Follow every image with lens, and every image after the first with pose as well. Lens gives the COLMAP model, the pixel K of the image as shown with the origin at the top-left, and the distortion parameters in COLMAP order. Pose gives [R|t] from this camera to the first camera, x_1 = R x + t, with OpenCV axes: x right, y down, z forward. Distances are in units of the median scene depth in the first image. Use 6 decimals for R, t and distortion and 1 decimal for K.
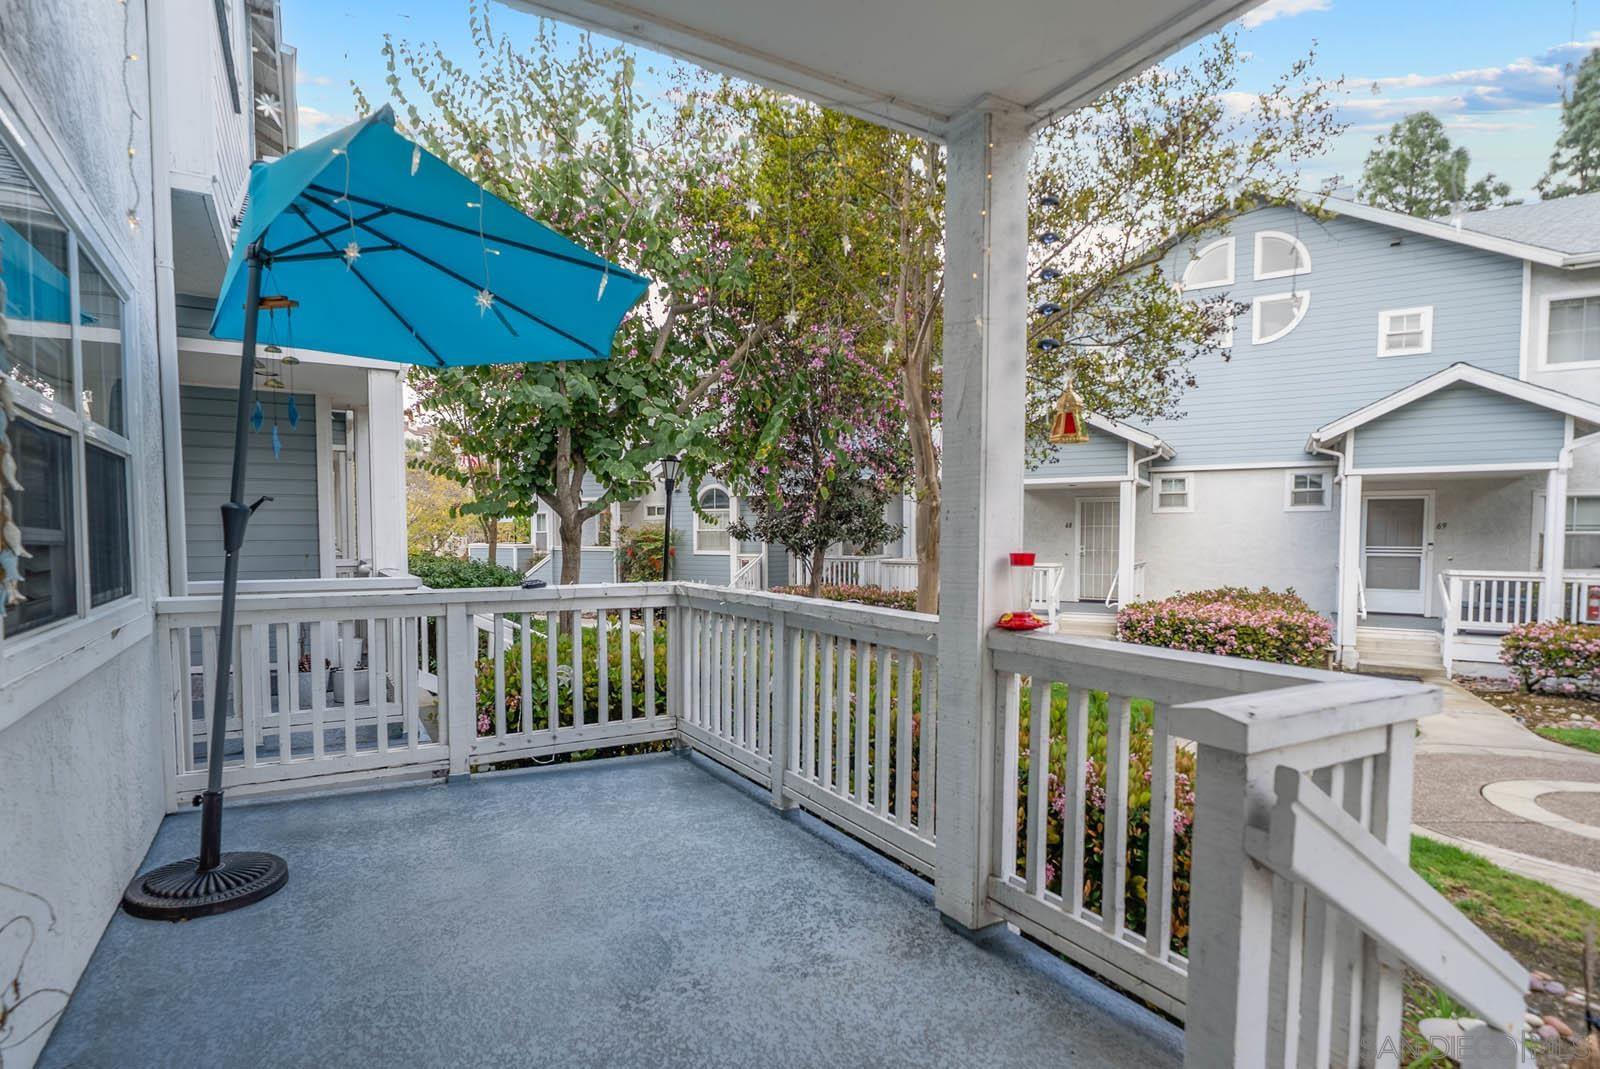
lens RADIAL K [[802.0, 0, 798.5], [0, 802.0, 568.4], [0, 0, 1]] dist [0.001486, 0.000053]
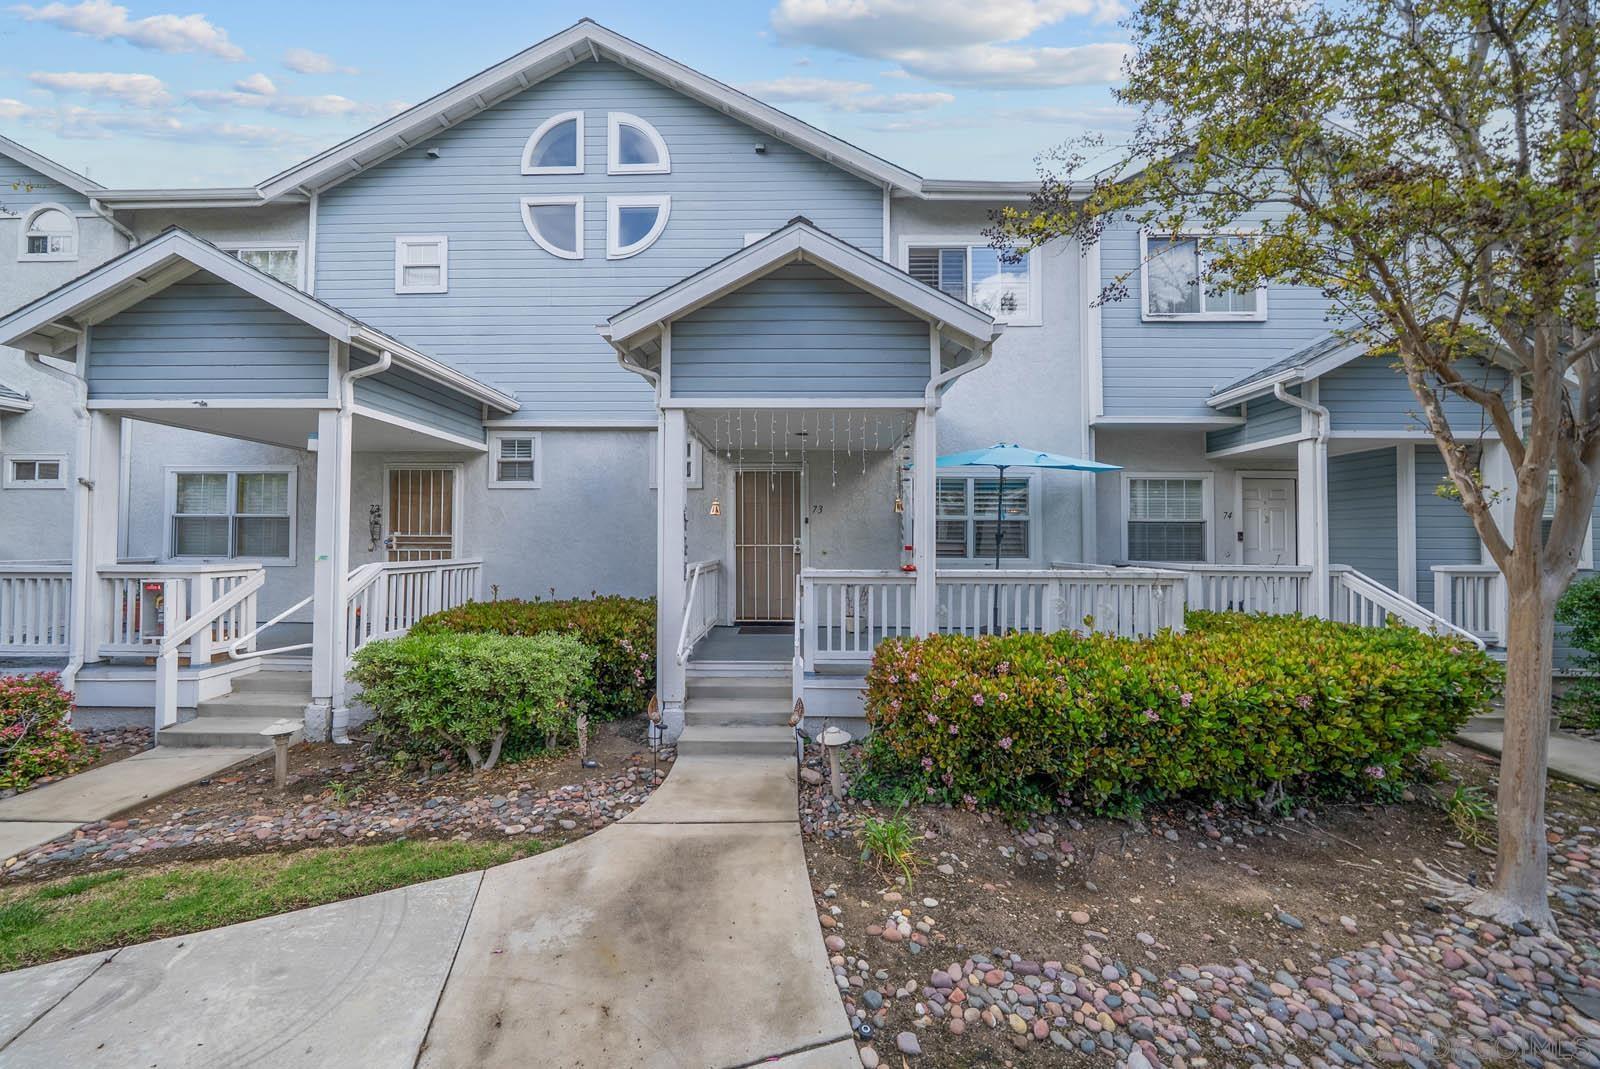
lens RADIAL K [[546.9, 0, 794.3], [0, 546.9, 531.0], [0, 0, 1]] dist [-0.006317, 0.000110]
pose [[0.853048, 0.014679, 0.521626, 0.551004], [0.017914, 0.998191, -0.057387, -0.001873], [-0.521525, 0.058298, 0.851242, 0.605213]]
